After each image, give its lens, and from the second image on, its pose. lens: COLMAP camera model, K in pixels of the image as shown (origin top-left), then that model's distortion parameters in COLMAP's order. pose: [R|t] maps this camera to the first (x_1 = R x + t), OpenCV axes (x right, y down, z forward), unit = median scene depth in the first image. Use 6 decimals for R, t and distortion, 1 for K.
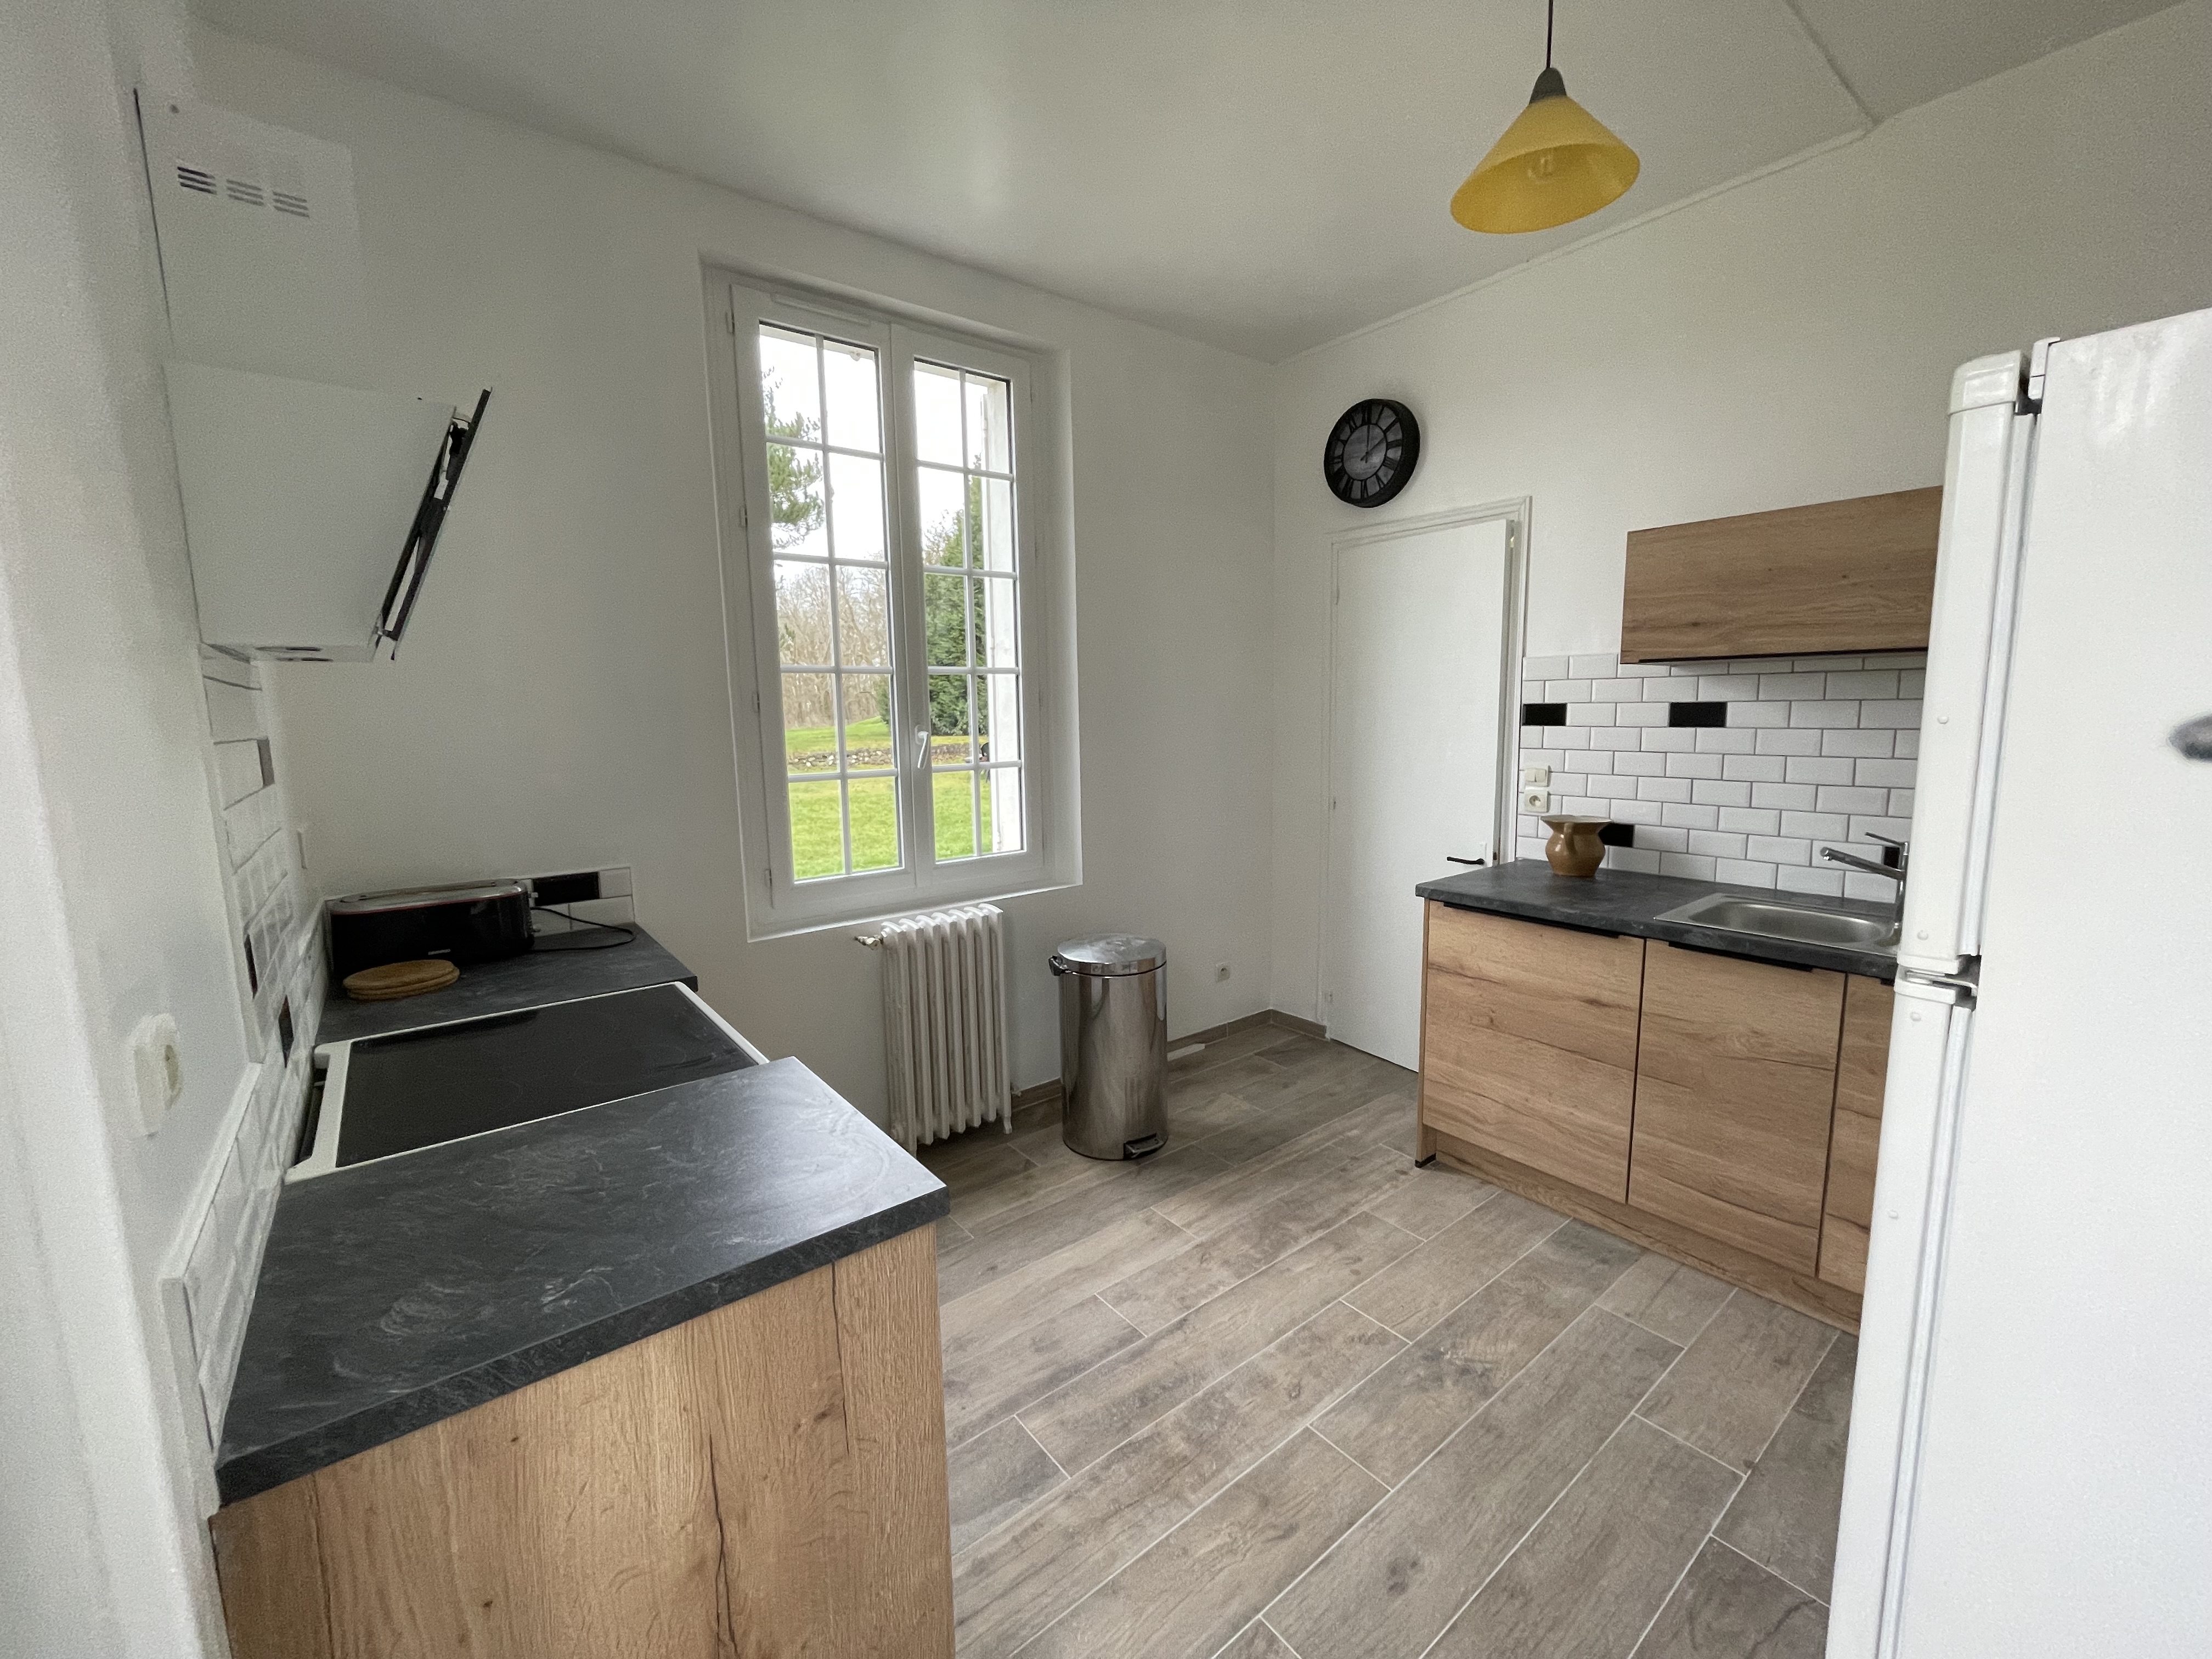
lens RADIAL K [[891.0, 0, 1112.0], [0, 891.0, 831.3], [0, 0, 1]] dist [-0.000957, 0.000057]
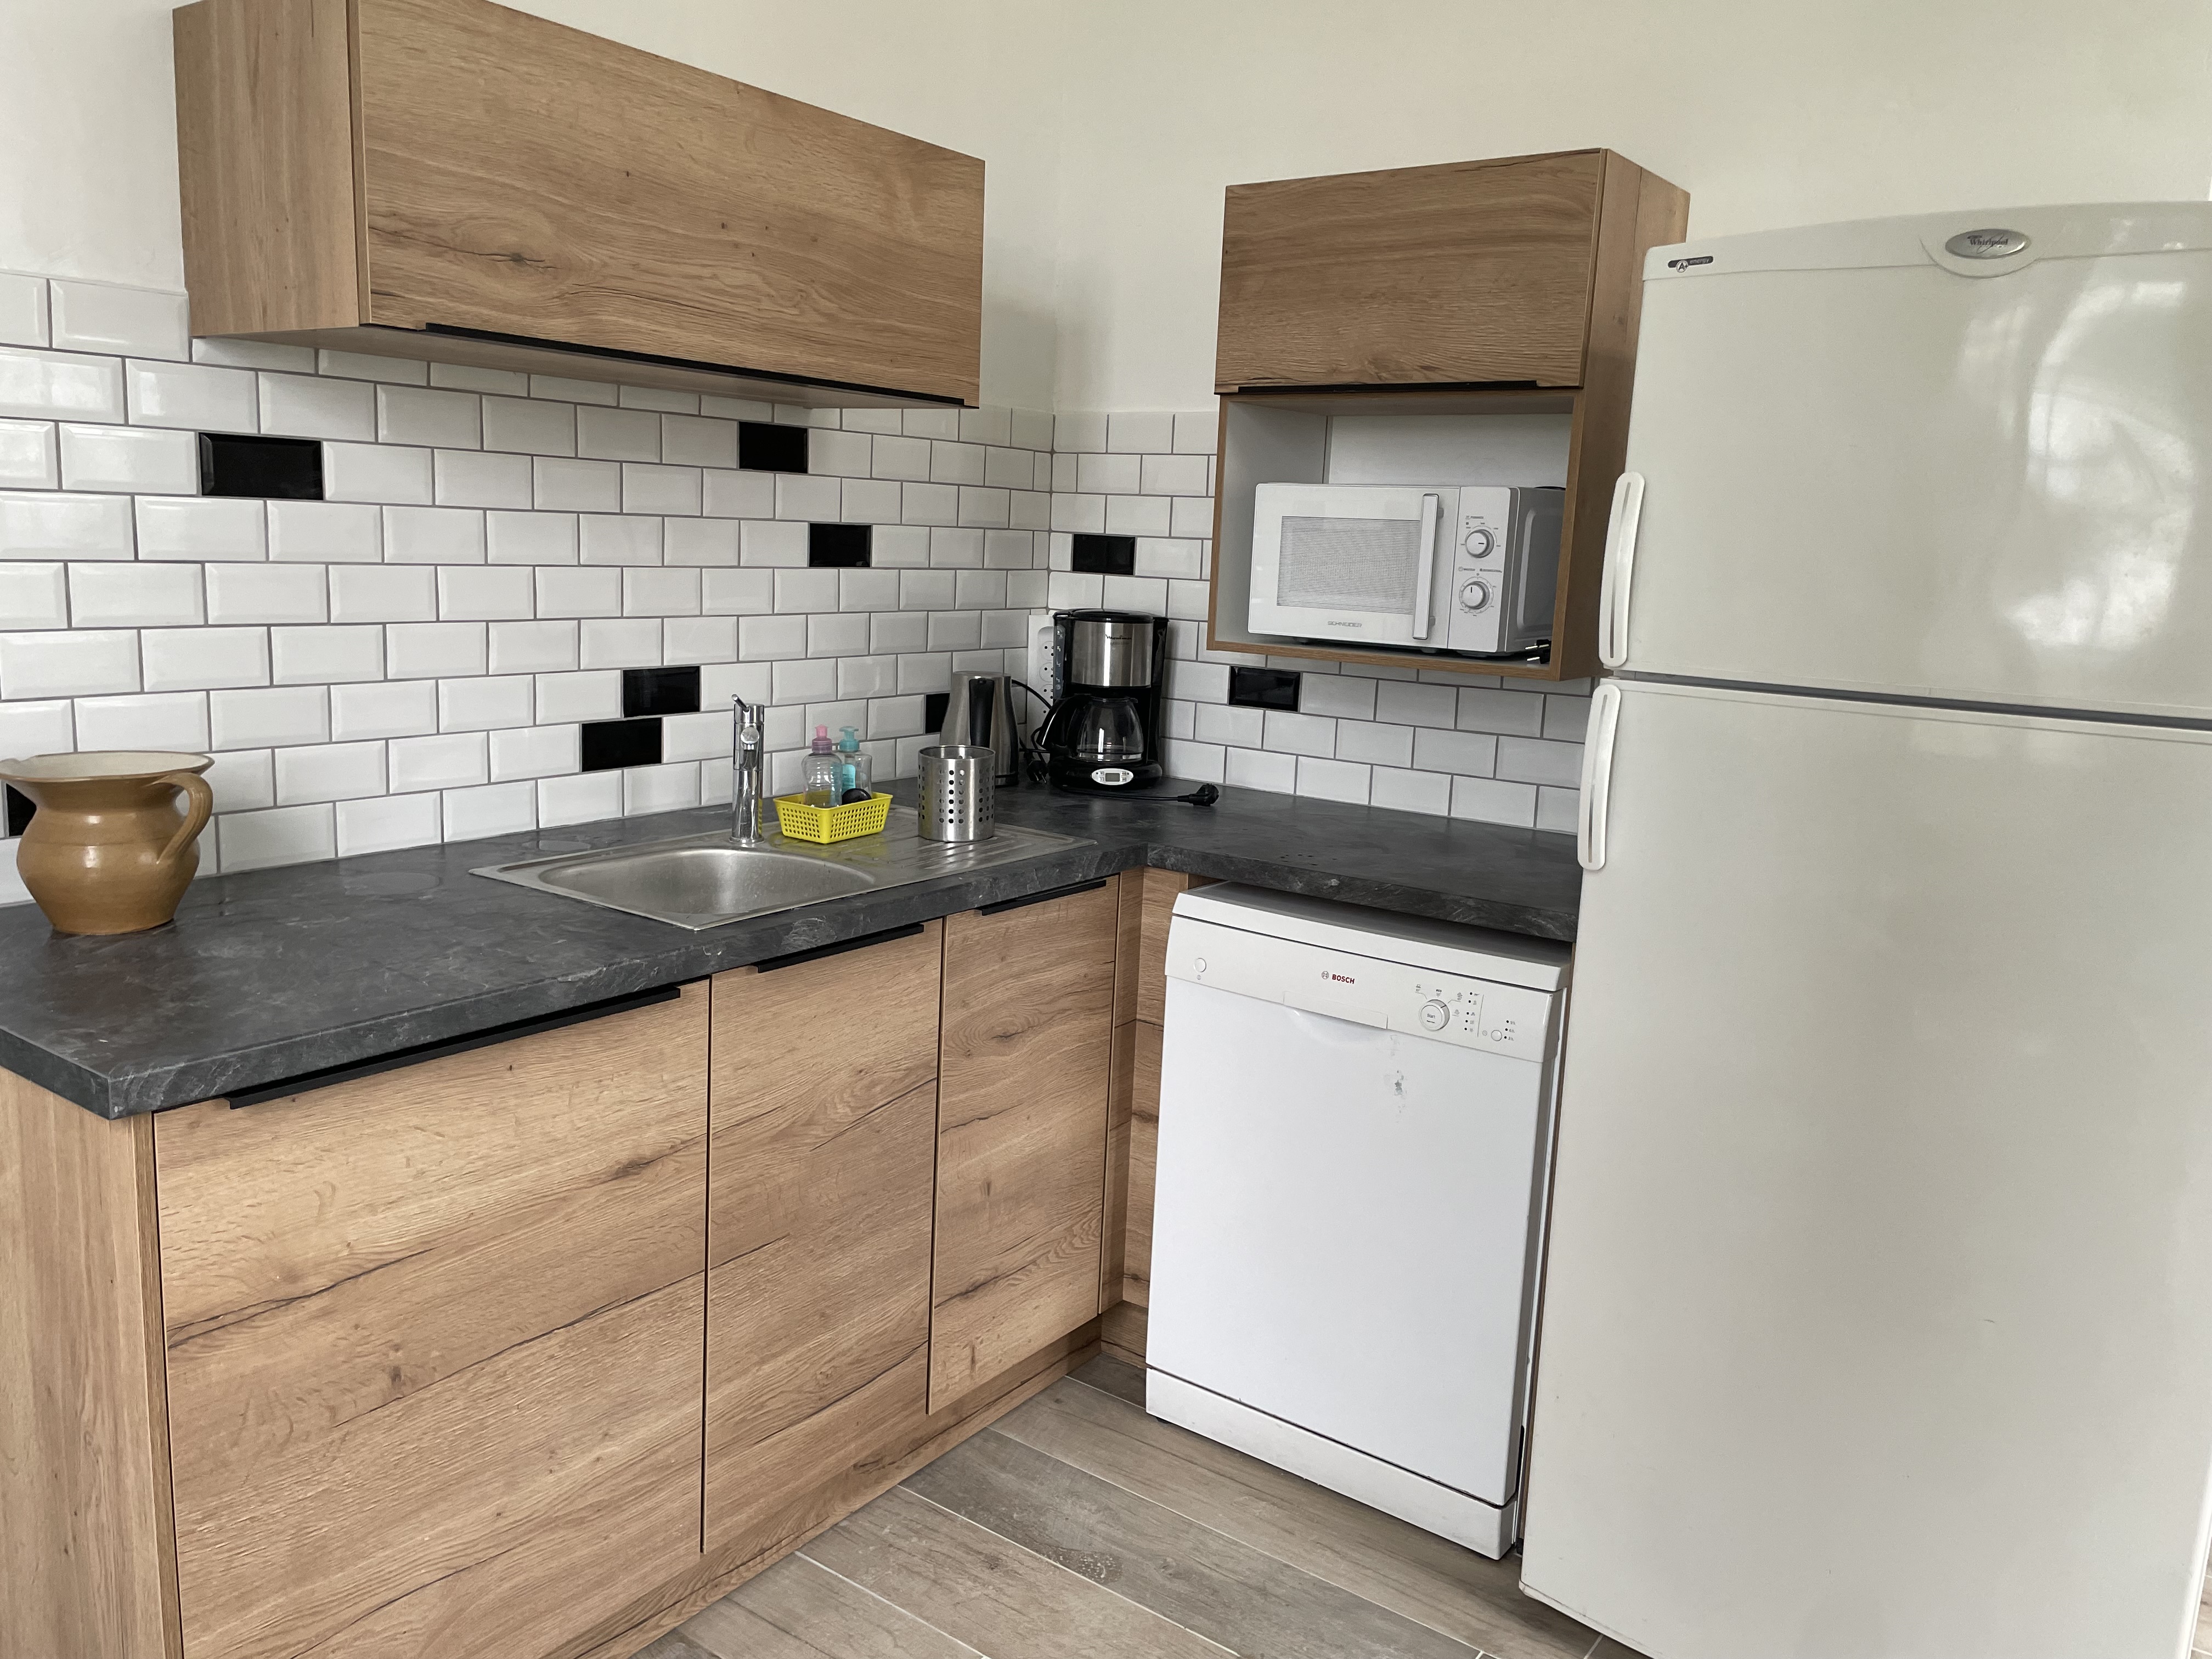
lens RADIAL K [[1687.7, 0, 1100.4], [0, 1687.7, 819.8], [0, 0, 1]] dist [0.030761, -0.046435]
pose [[-0.278521, -0.158348, 0.947287, -0.233321], [0.097981, 0.976484, 0.192037, -0.093716], [-0.955419, 0.146303, -0.256456, 0.944643]]
